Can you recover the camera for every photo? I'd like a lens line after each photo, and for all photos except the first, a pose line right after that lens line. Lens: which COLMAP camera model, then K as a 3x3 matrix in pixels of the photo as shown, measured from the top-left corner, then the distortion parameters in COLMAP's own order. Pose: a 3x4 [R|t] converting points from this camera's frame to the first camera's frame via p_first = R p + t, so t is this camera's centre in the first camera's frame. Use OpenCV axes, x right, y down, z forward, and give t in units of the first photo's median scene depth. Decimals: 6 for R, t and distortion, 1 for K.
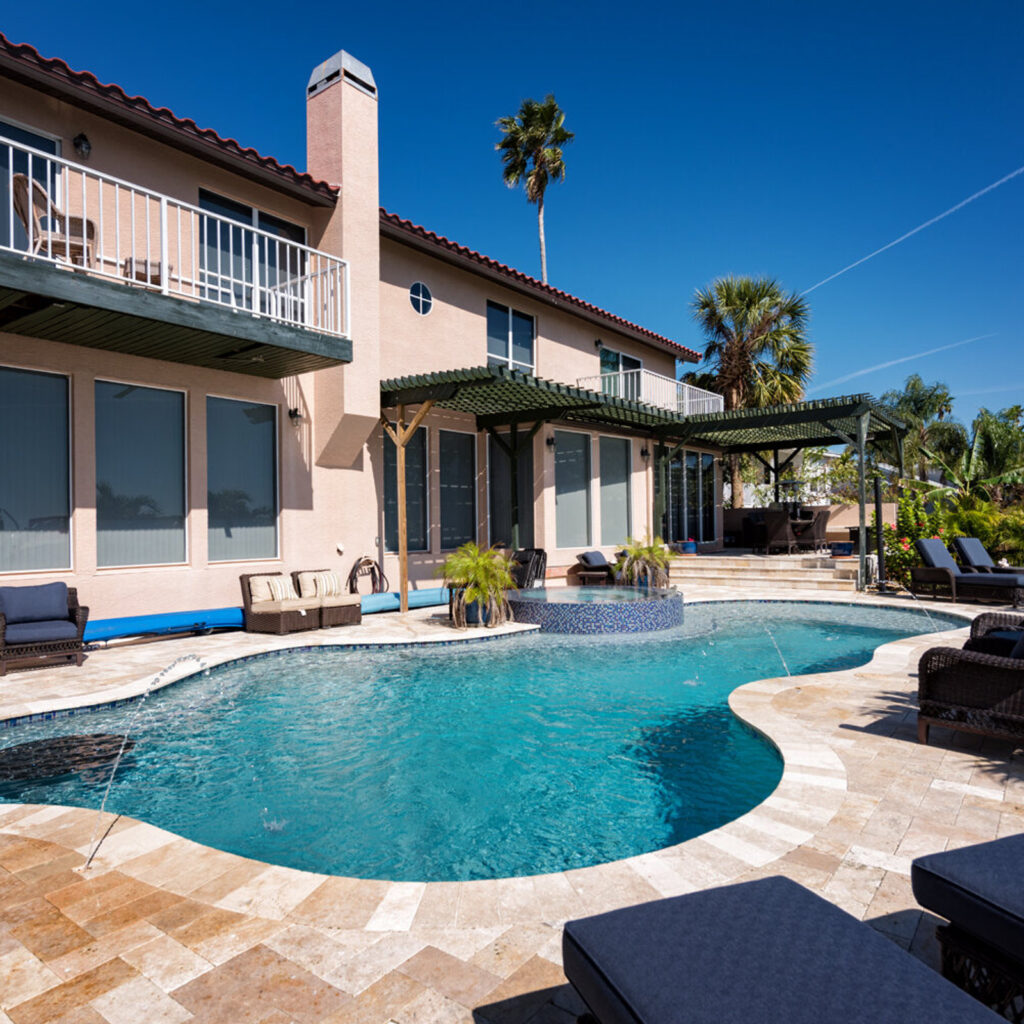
lens RADIAL K [[719.7, 0, 511.5], [0, 719.7, 512.9], [0, 0, 1]] dist [0.048325, -0.005947]
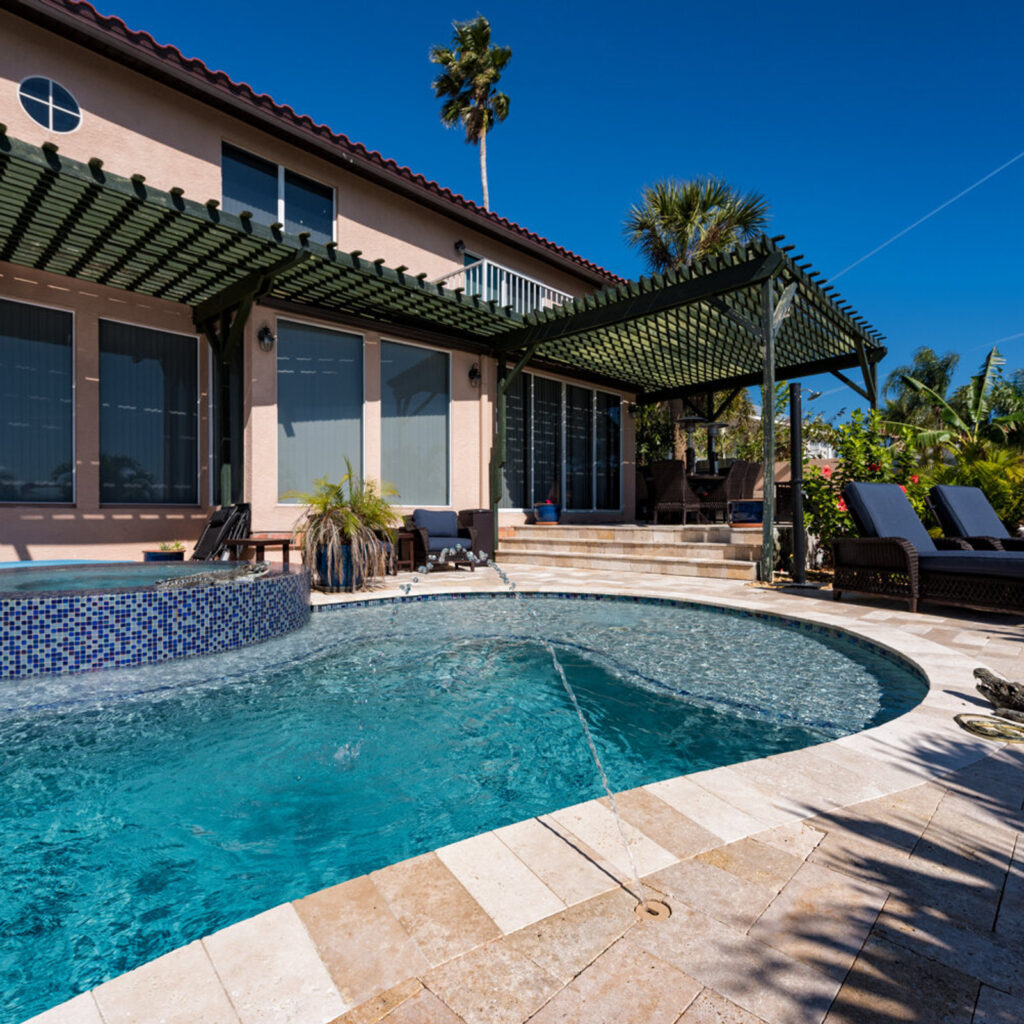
lens RADIAL K [[594.5, 0, 511.4], [0, 594.5, 517.1], [0, 0, 1]] dist [0.016230, -0.000468]
pose [[0.992681, 0.013955, -0.119960, 0.307706], [-0.011744, 0.999748, 0.019118, 0.045175], [0.120197, -0.017569, 0.992595, 0.460412]]
